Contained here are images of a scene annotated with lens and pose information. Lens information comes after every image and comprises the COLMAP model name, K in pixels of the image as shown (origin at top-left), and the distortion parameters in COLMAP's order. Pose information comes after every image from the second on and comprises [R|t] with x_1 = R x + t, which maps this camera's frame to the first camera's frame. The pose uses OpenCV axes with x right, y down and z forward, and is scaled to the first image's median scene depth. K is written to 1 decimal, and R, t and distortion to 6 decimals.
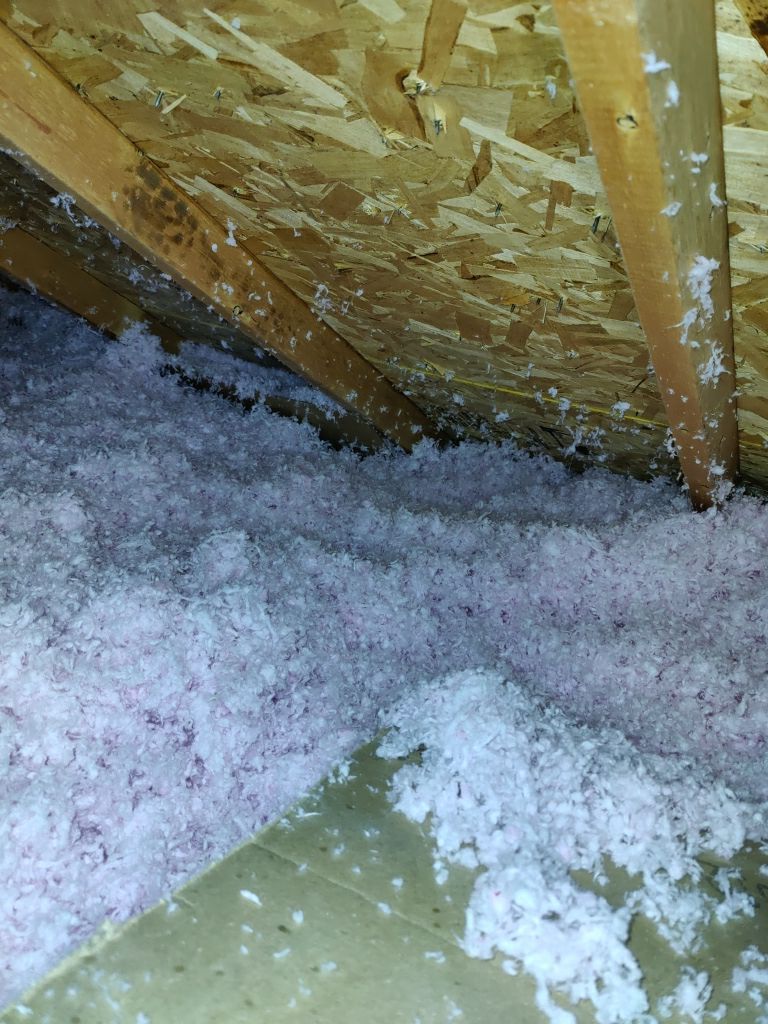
lens RADIAL K [[733.4, 0, 384.0], [0, 733.4, 512.0], [0, 0, 1]] dist [0.073336, -0.067565]
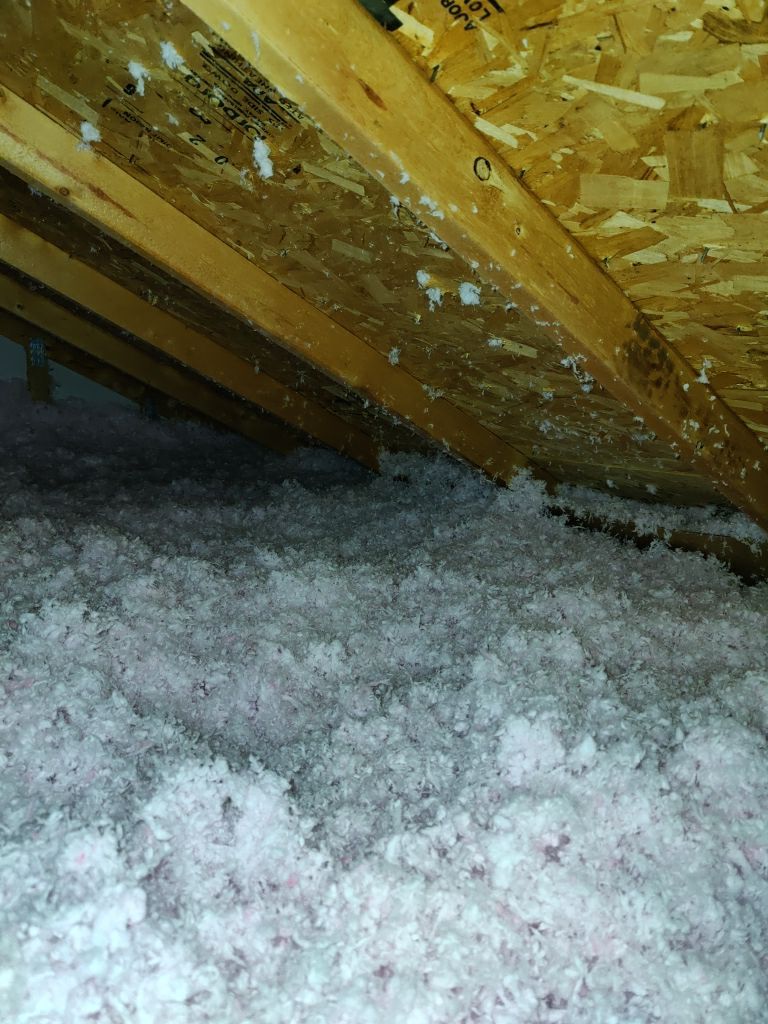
lens RADIAL K [[733.4, 0, 384.0], [0, 733.4, 512.0], [0, 0, 1]] dist [0.073336, -0.067565]
pose [[0.943901, -0.052910, -0.325962, -0.197759], [-0.010226, 0.981925, -0.188996, 0.005622], [0.330070, 0.181727, 0.926299, -0.033049]]
